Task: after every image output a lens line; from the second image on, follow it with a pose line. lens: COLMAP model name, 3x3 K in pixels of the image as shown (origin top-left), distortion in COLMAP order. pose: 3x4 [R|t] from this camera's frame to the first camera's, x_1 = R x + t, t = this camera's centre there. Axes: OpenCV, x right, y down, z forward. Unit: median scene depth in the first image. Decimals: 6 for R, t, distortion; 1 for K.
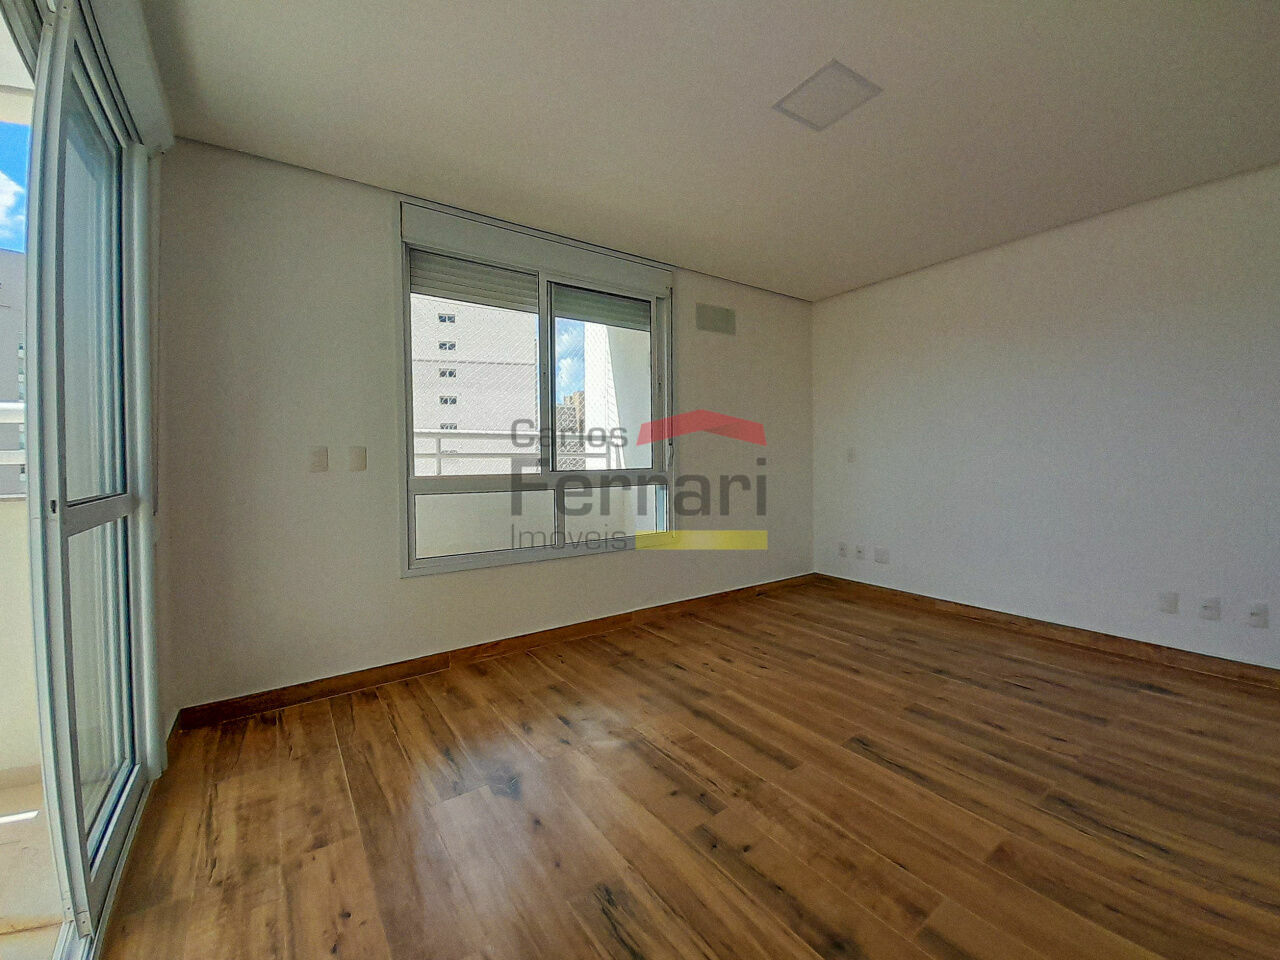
lens RADIAL K [[517.3, 0, 643.6], [0, 517.3, 474.1], [0, 0, 1]] dist [-0.002652, -0.000766]
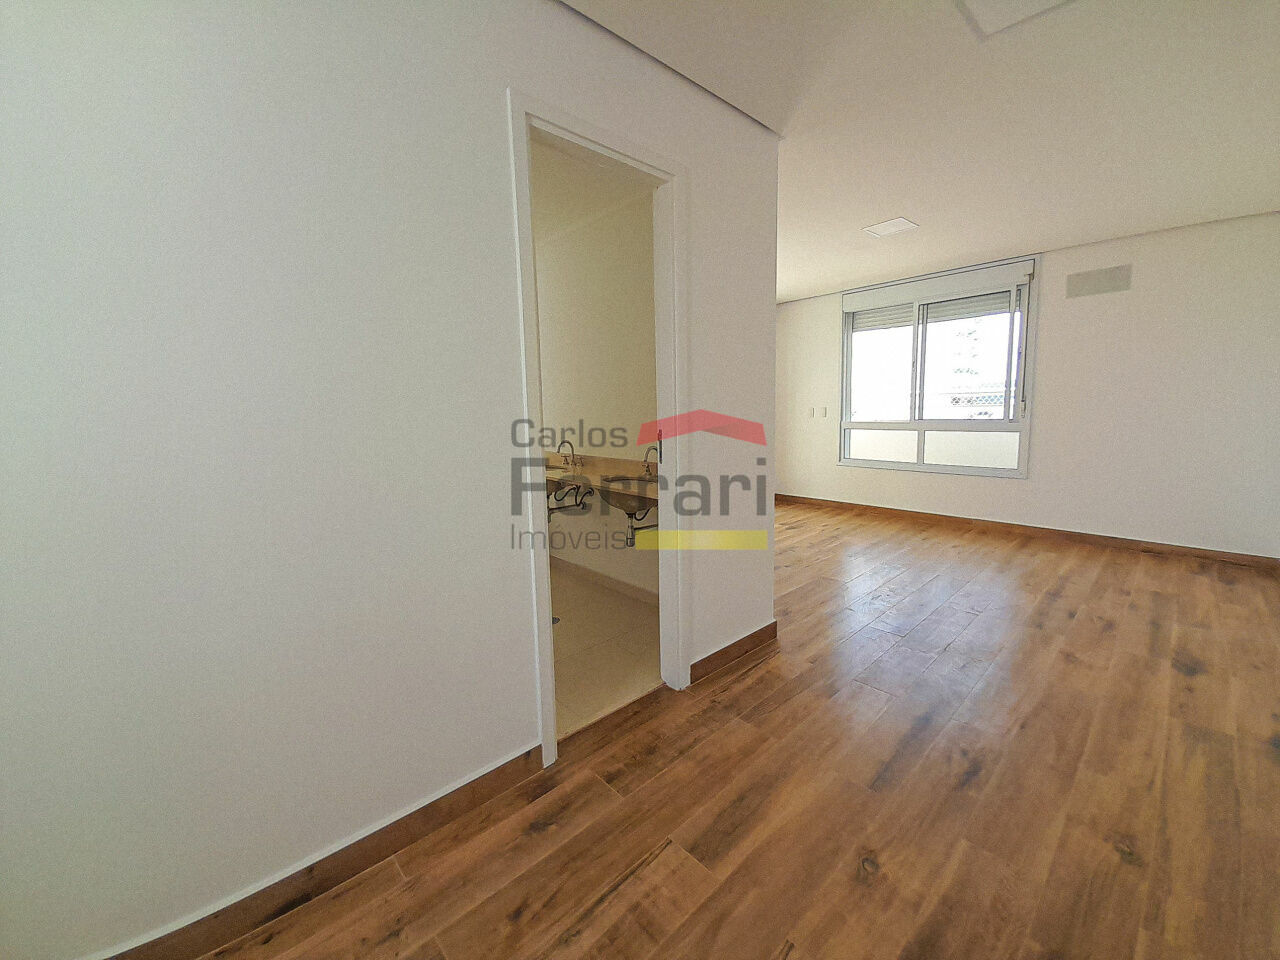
lens RADIAL K [[517.3, 0, 644.5], [0, 517.3, 474.9], [0, 0, 1]] dist [-0.002652, -0.000766]
pose [[0.096360, 0.128719, -0.986988, 1.524829], [-0.026892, 0.991578, 0.126692, -0.013828], [0.994983, 0.014334, 0.099010, -0.053738]]
